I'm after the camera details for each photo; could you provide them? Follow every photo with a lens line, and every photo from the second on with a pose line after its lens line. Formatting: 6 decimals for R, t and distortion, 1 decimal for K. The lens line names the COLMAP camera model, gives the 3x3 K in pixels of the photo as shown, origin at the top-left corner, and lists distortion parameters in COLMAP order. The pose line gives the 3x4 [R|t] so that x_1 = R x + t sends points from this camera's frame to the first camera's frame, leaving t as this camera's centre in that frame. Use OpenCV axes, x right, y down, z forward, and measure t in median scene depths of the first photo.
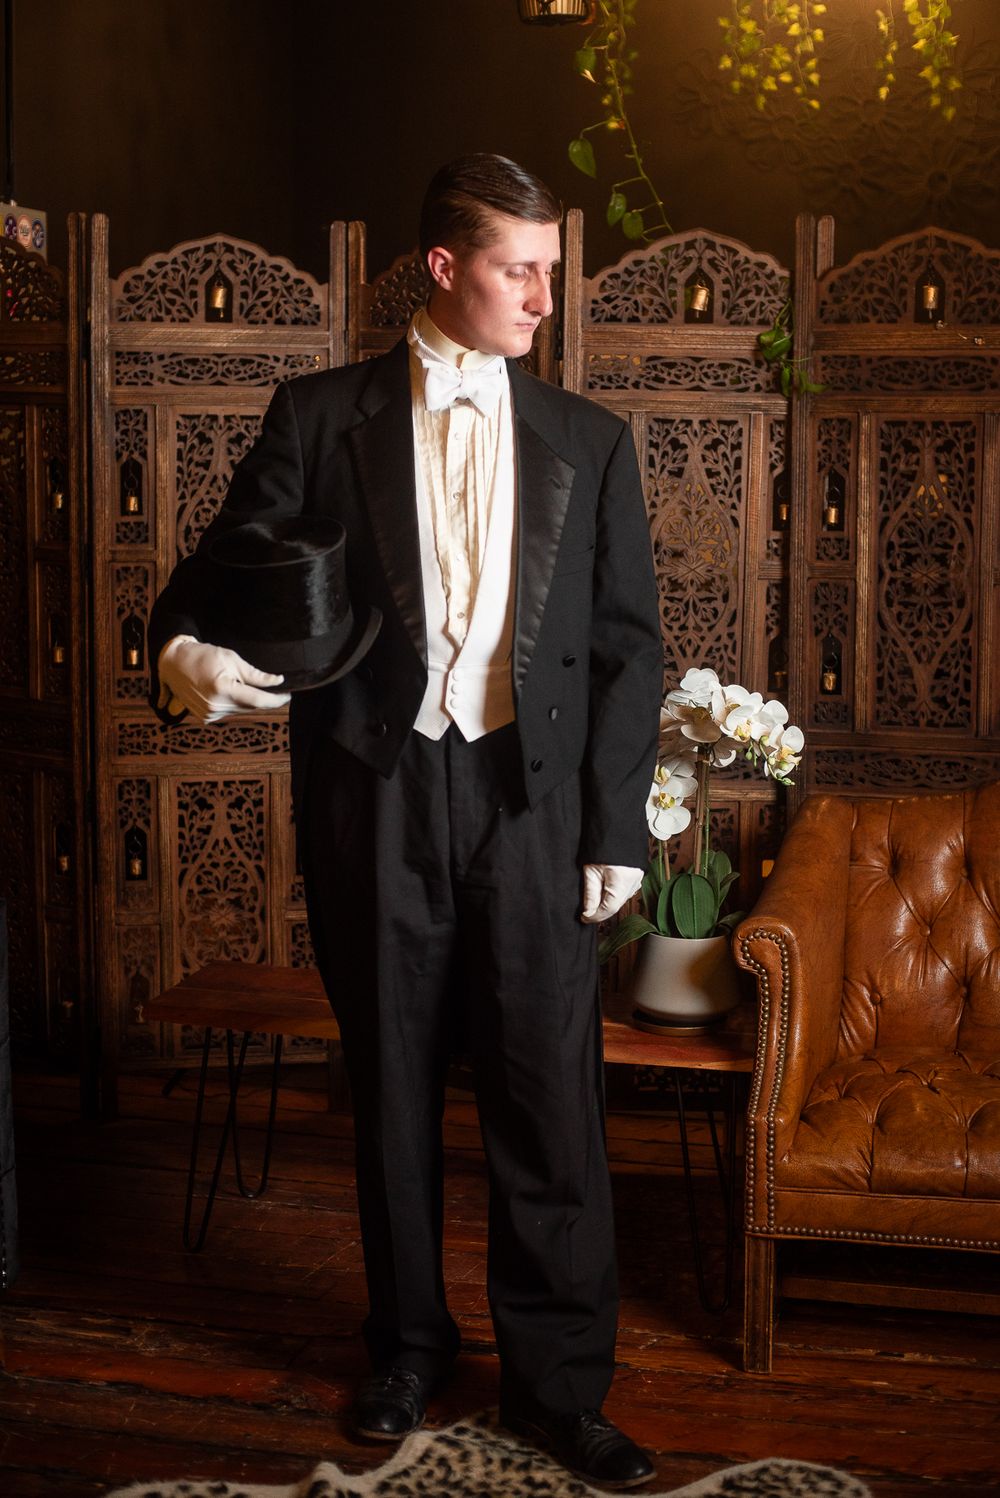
lens RADIAL K [[2175.1, 0, 498.3], [0, 2175.1, 754.2], [0, 0, 1]] dist [-0.094884, 0.000000]
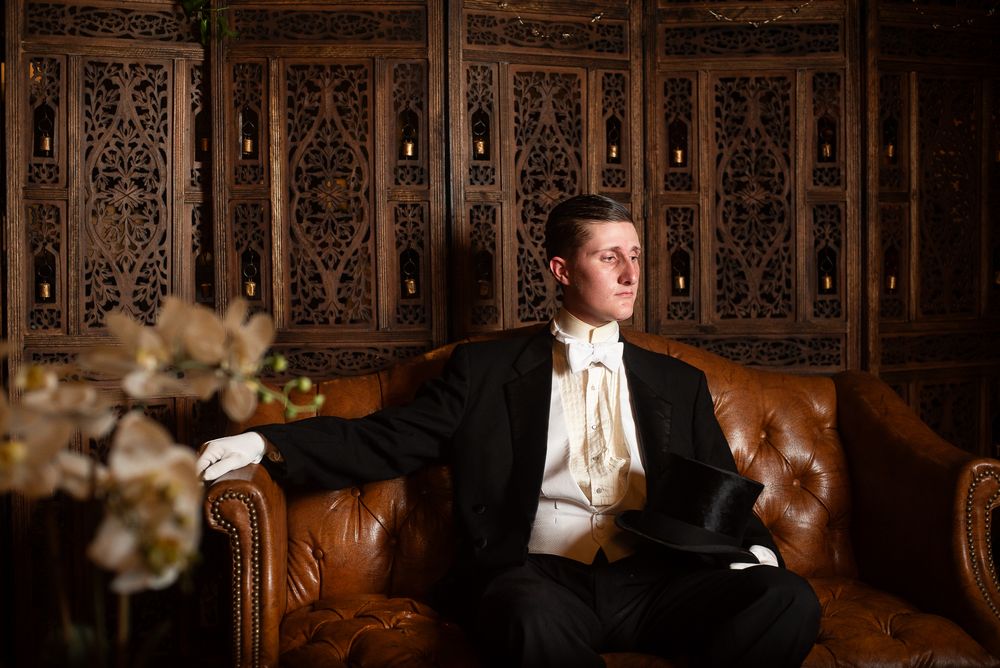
lens RADIAL K [[1452.0, 0, 496.3], [0, 1452.0, 325.3], [0, 0, 1]] dist [-0.094884, 0.000000]
pose [[0.924148, -0.031501, 0.380733, -0.021971], [0.060549, 0.996075, -0.064558, 0.044627], [-0.377205, 0.082714, 0.922429, 0.239710]]
